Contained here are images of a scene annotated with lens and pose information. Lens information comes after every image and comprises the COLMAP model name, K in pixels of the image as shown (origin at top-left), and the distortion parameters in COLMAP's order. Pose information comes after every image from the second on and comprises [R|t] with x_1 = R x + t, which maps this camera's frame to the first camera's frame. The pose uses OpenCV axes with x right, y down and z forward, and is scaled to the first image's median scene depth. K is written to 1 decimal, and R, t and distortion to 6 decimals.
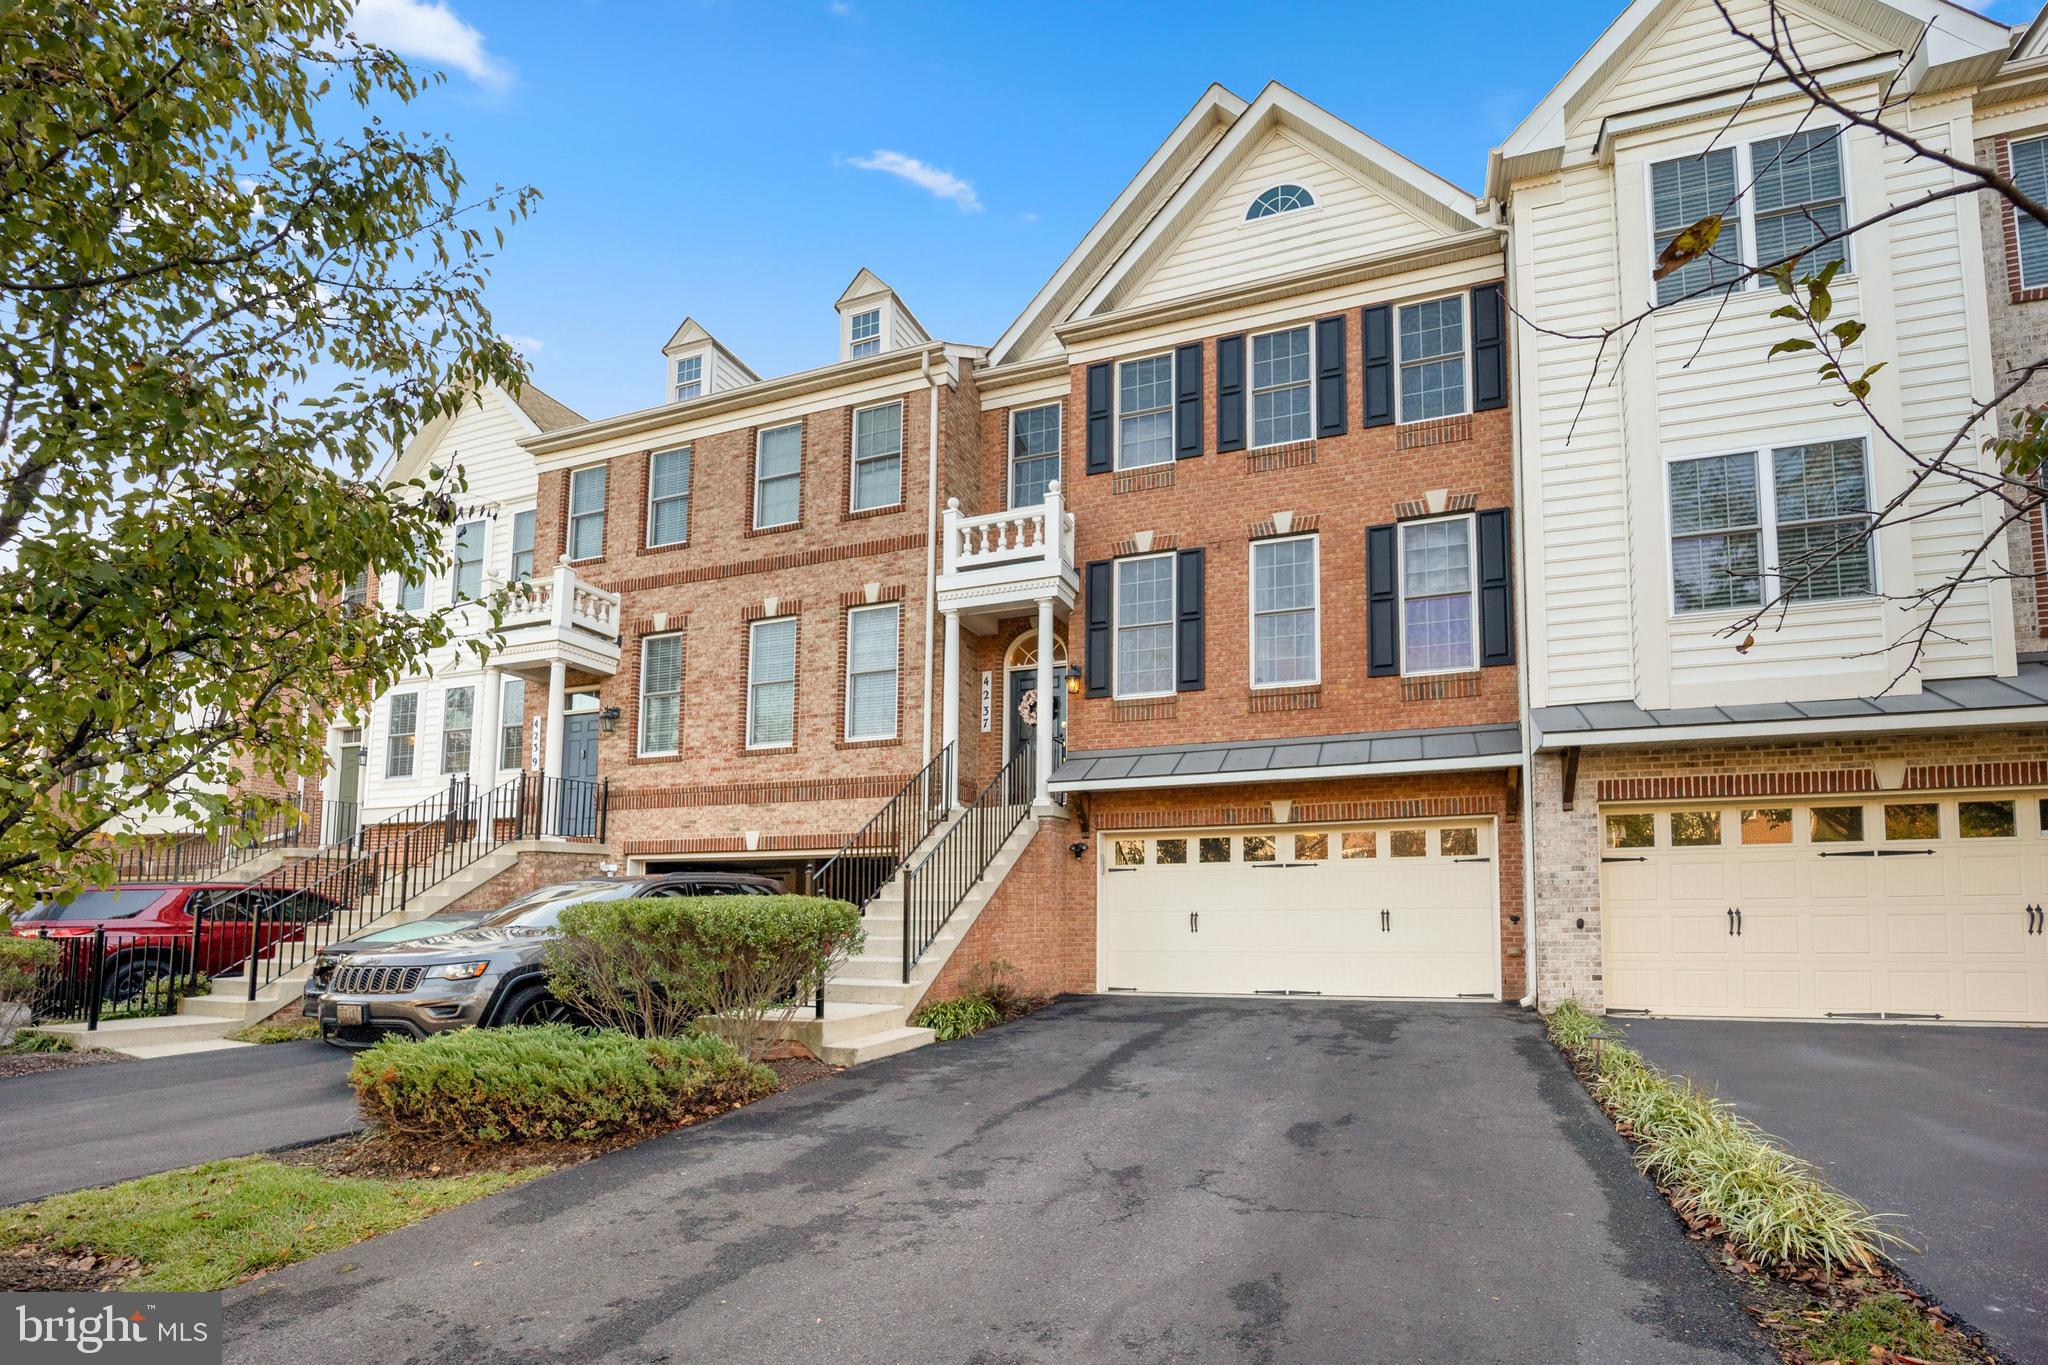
lens RADIAL K [[827.4, 0, 1164.1], [0, 827.4, 720.4], [0, 0, 1]] dist [0.002194, -0.002802]
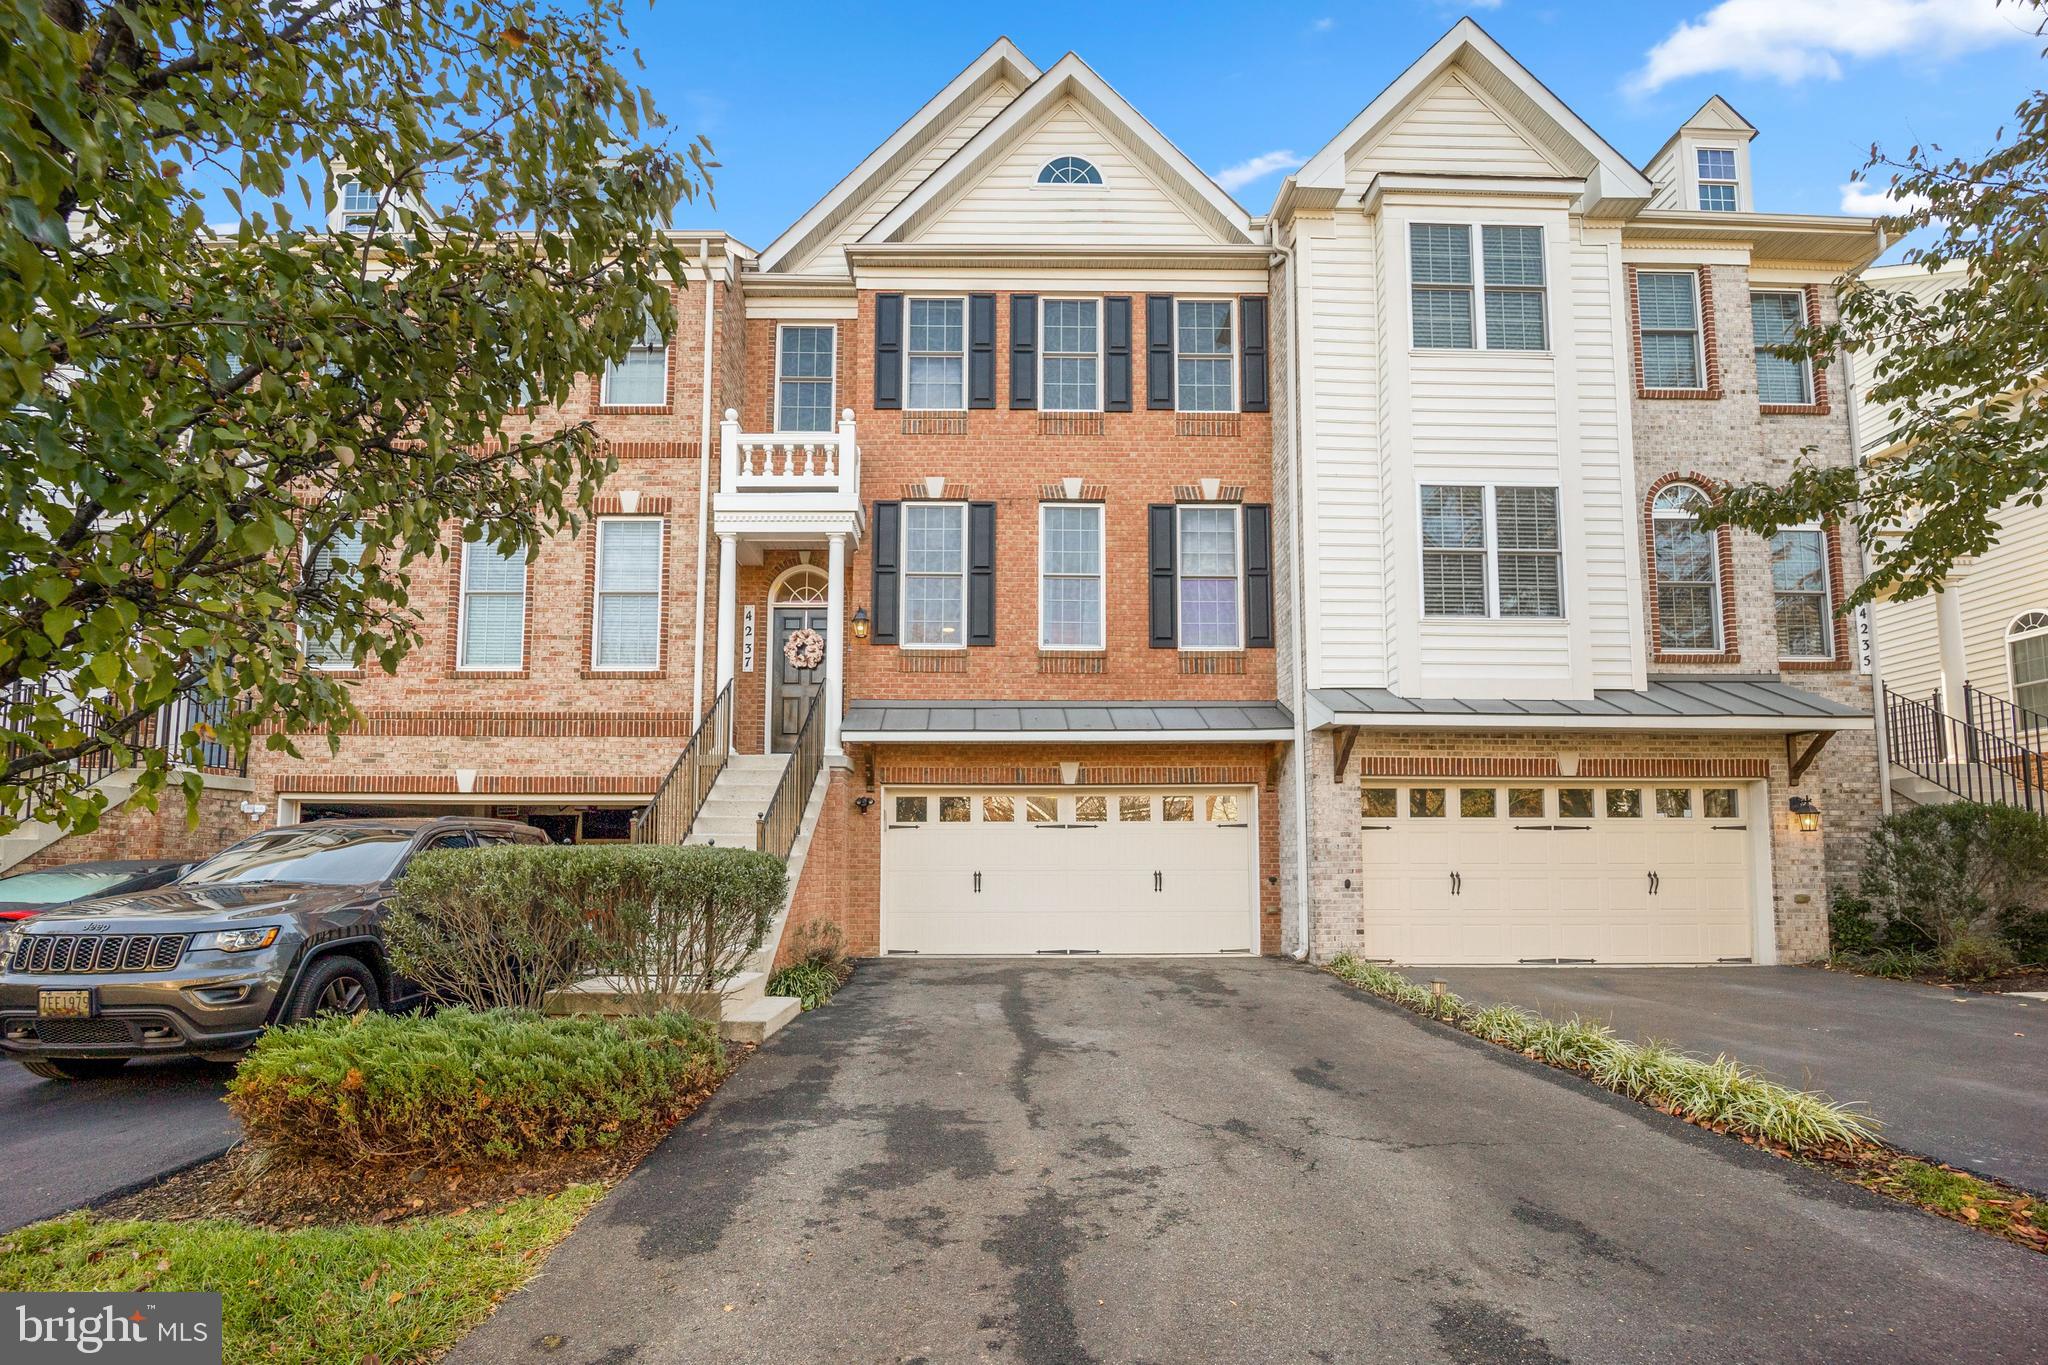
lens RADIAL K [[827.4, 0, 1026.9], [0, 827.4, 687.6], [0, 0, 1]] dist [0.002194, -0.002802]
pose [[0.954121, 0.072401, 0.290536, -0.201516], [-0.073690, 0.997260, -0.006517, 0.015802], [-0.290212, -0.015192, 0.956842, 0.046804]]
